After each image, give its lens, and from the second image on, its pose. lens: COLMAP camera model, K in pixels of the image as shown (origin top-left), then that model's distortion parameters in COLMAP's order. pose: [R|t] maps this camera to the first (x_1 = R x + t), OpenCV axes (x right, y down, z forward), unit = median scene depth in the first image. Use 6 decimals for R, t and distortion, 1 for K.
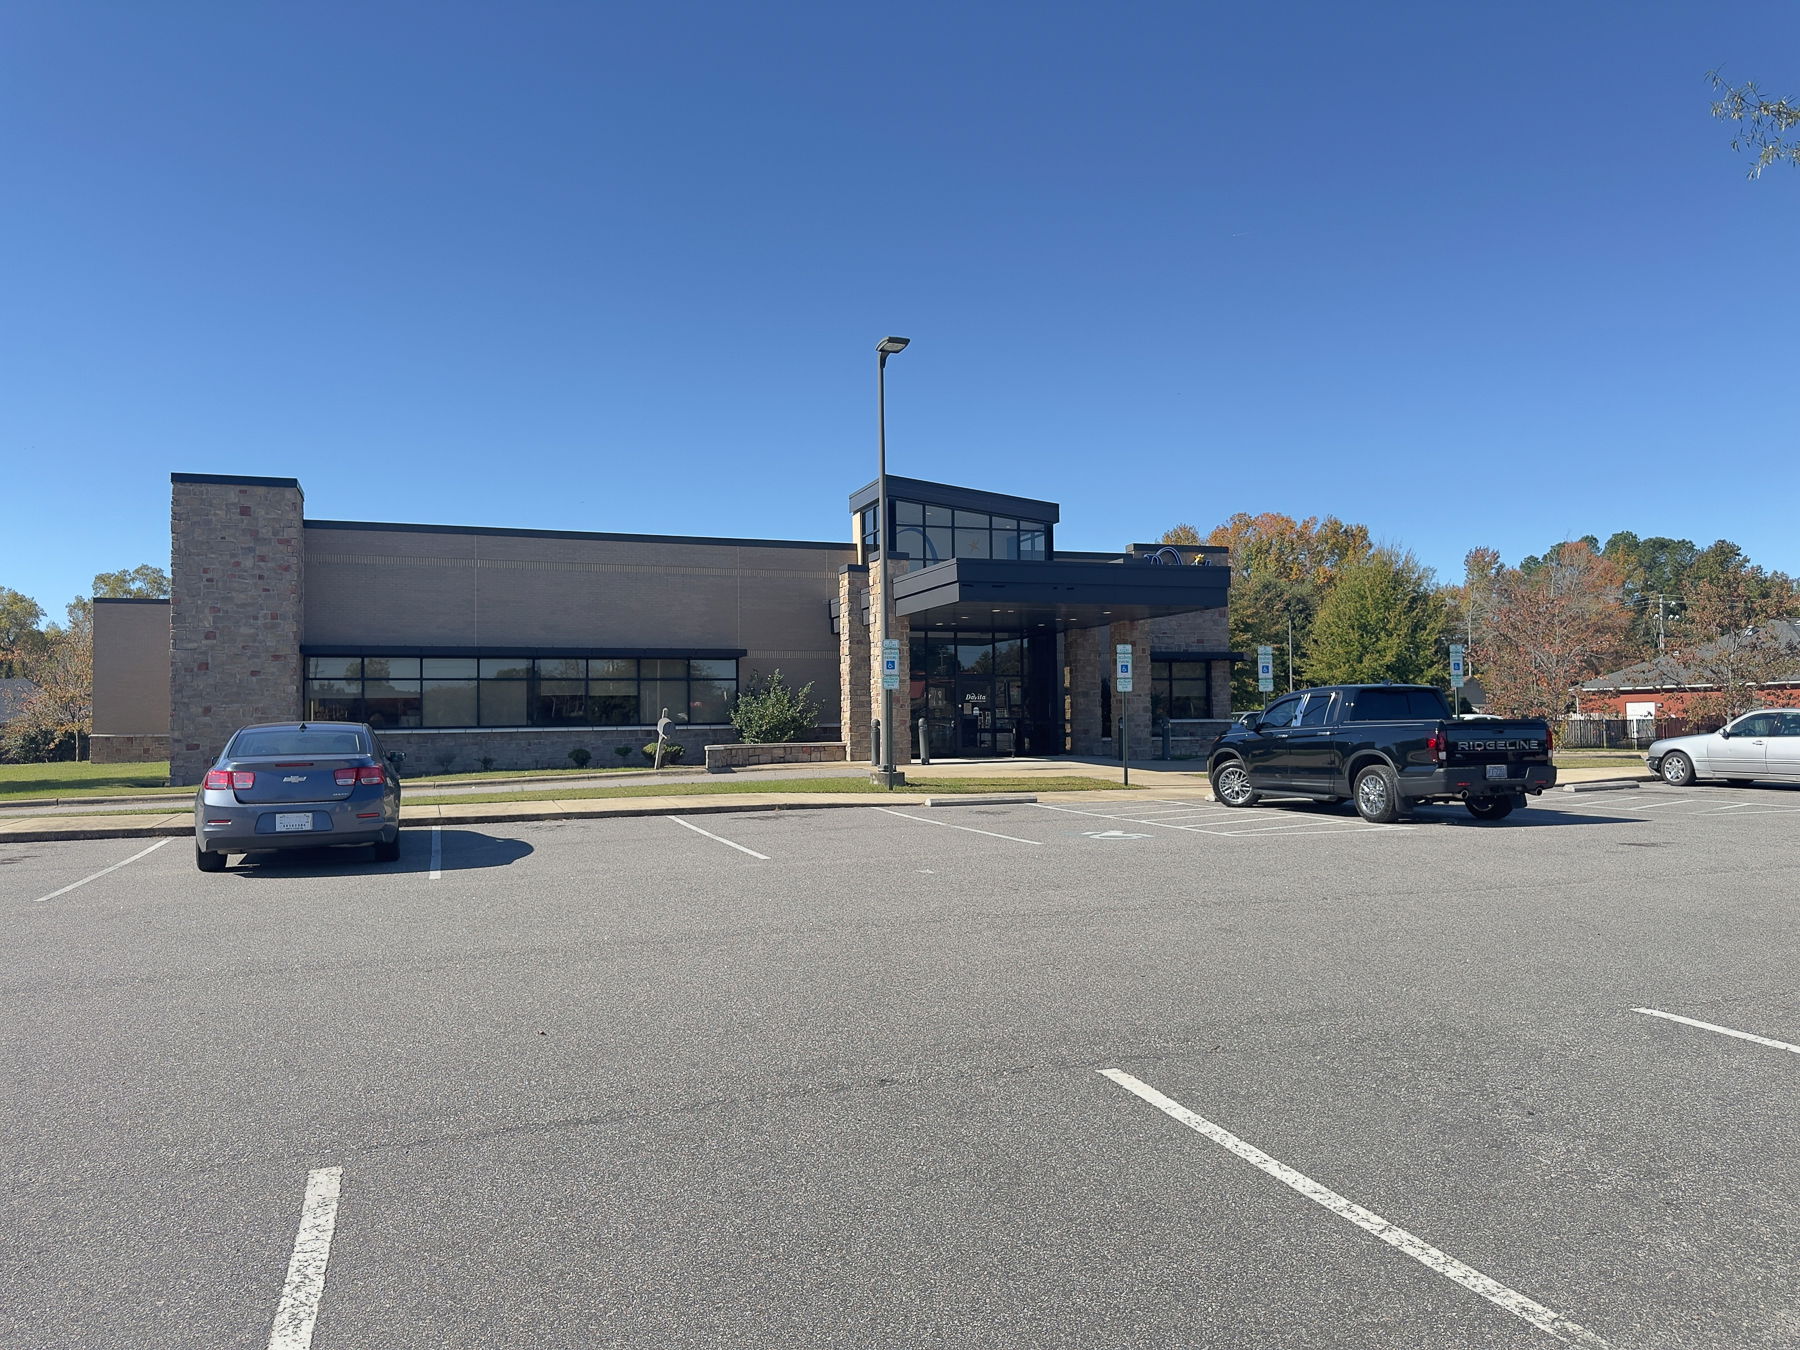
lens RADIAL K [[1255.4, 0, 901.8], [0, 1255.4, 683.5], [0, 0, 1]] dist [0.130482, -0.208956]
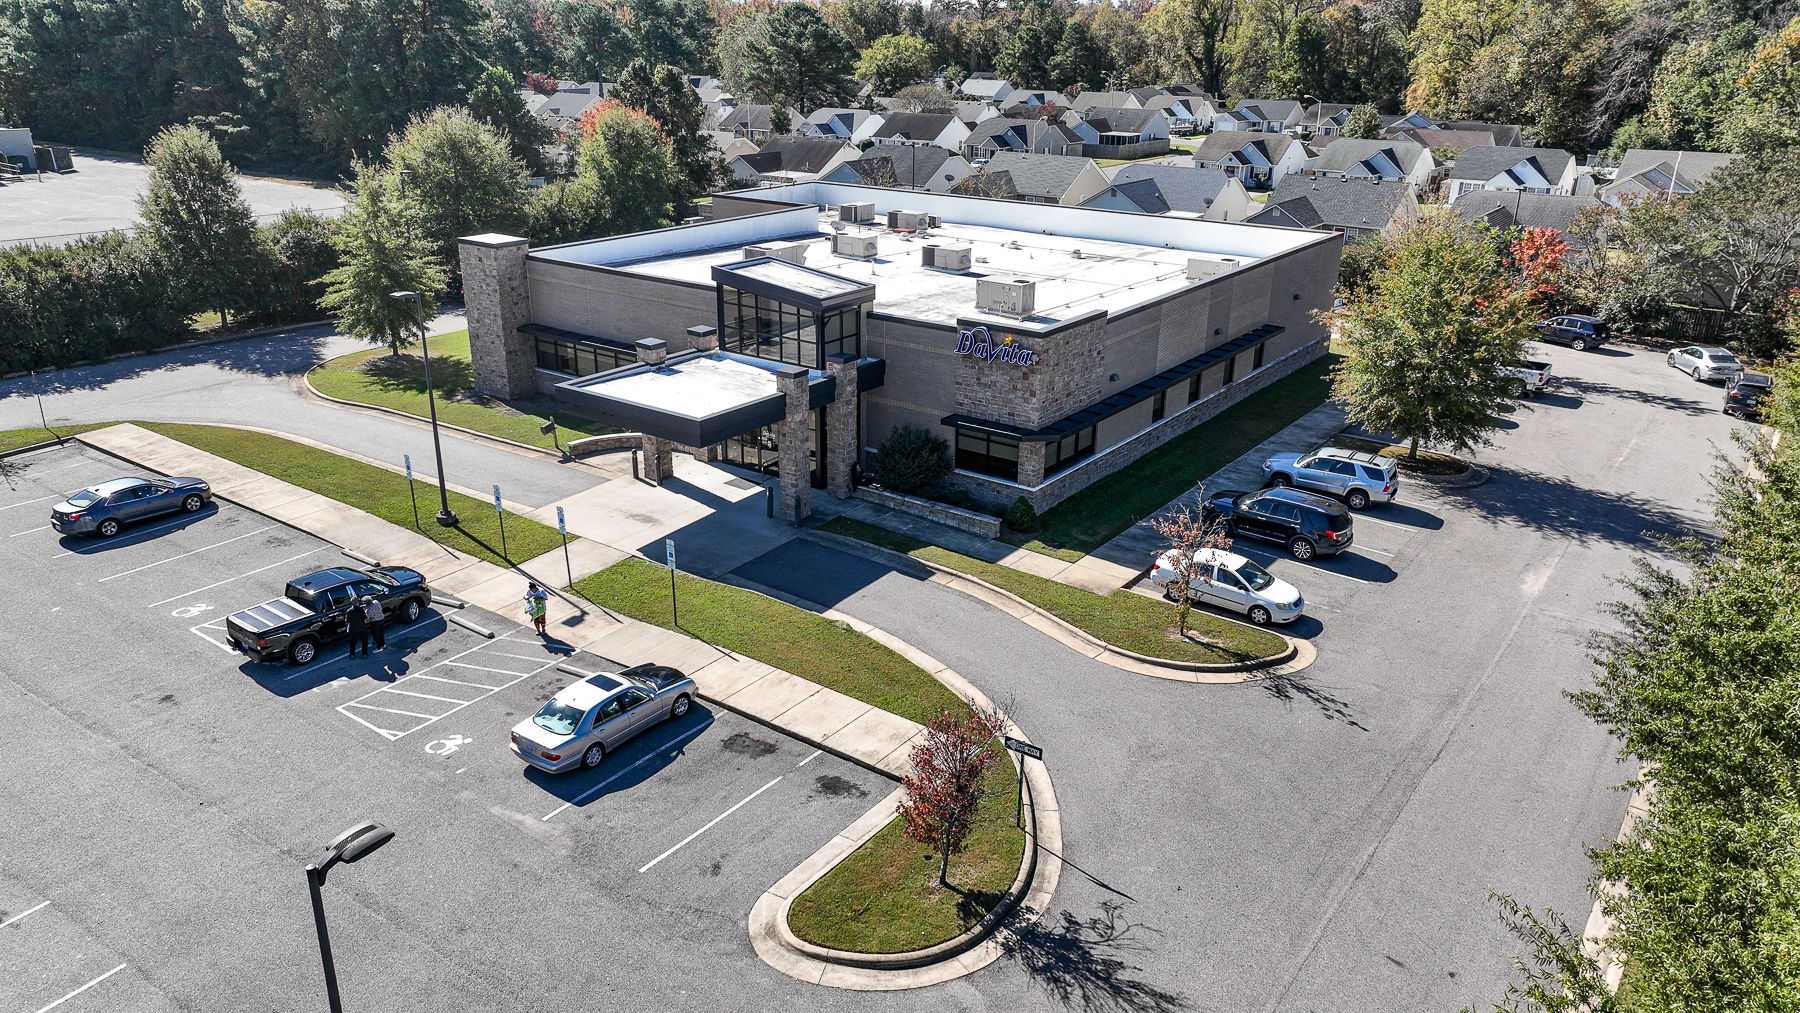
lens RADIAL K [[1269.1, 0, 896.0], [0, 1269.1, 513.5], [0, 0, 1]] dist [0.000706, 0.047242]
pose [[0.553791, 0.316996, -0.769954, 1.428325], [0.010887, 0.921861, 0.387368, -0.515990], [0.832584, -0.222904, 0.507067, 0.463966]]
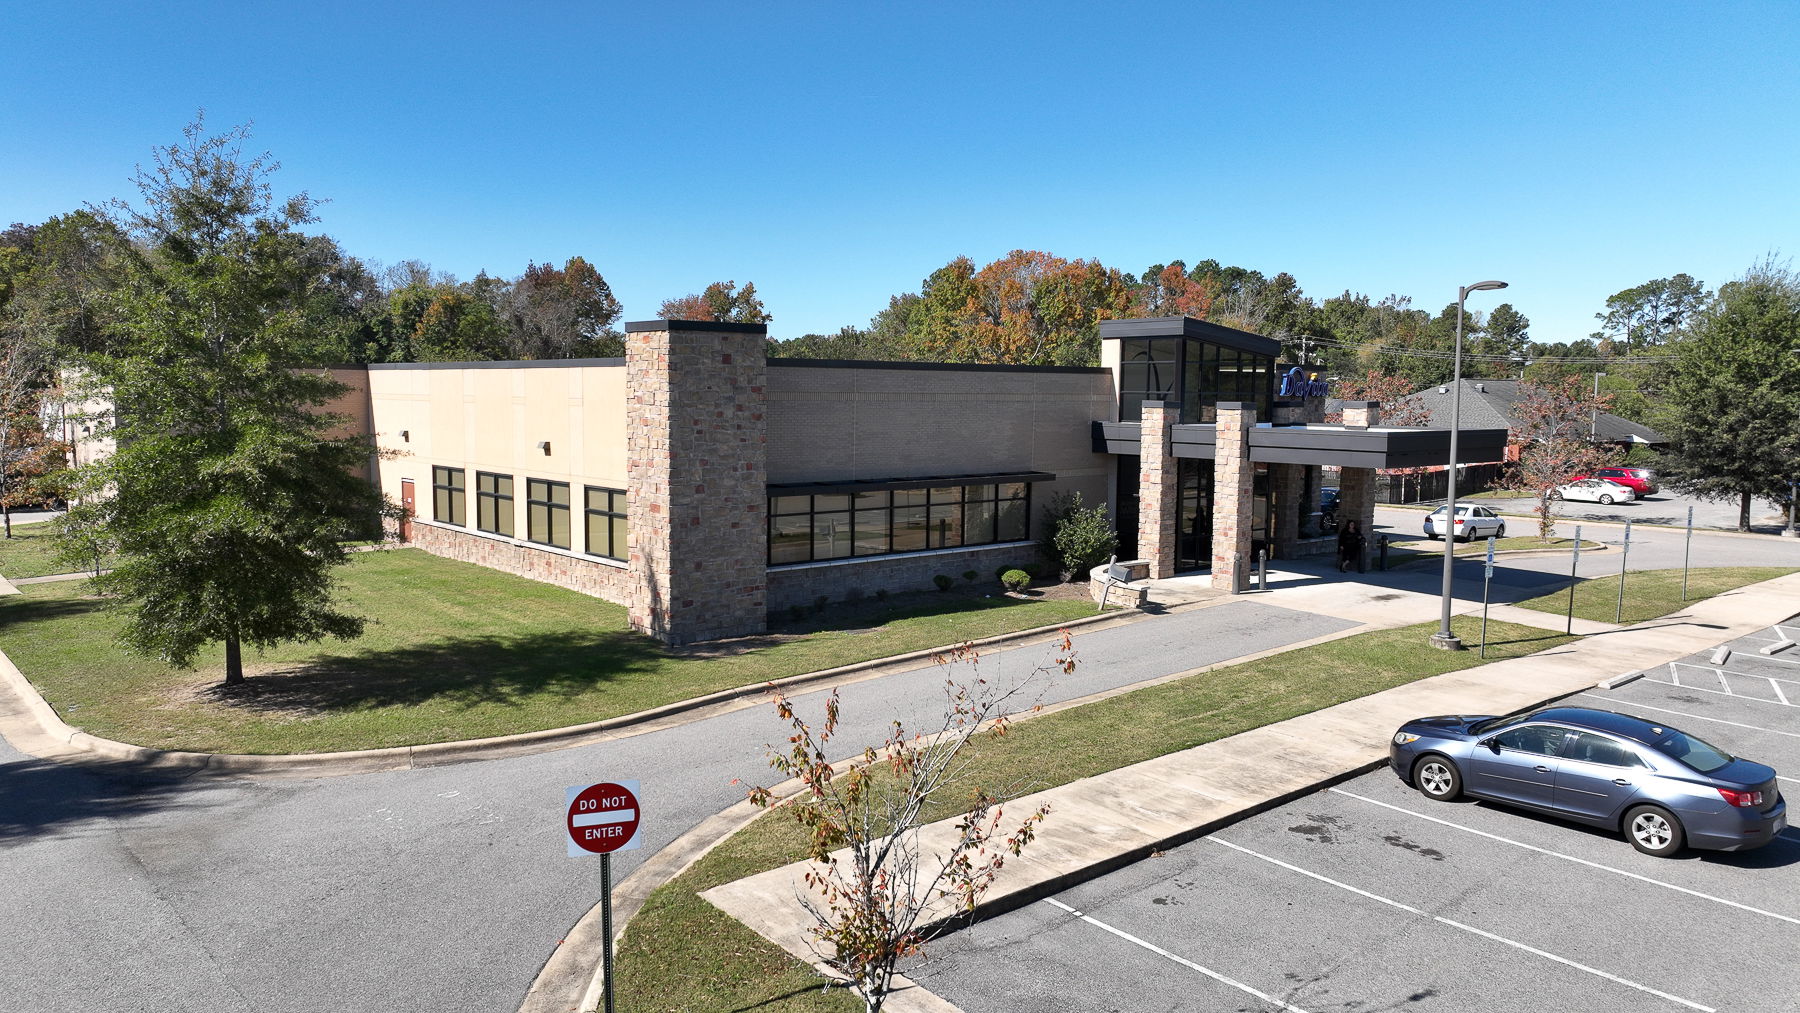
lens RADIAL K [[1265.1, 0, 896.4], [0, 1265.1, 512.7], [0, 0, 1]] dist [0.002155, 0.007602]
pose [[0.933671, -0.011608, 0.357945, -0.735133], [-0.034502, 0.991910, 0.122161, -0.140361], [-0.356467, -0.126407, 0.925717, 0.055617]]
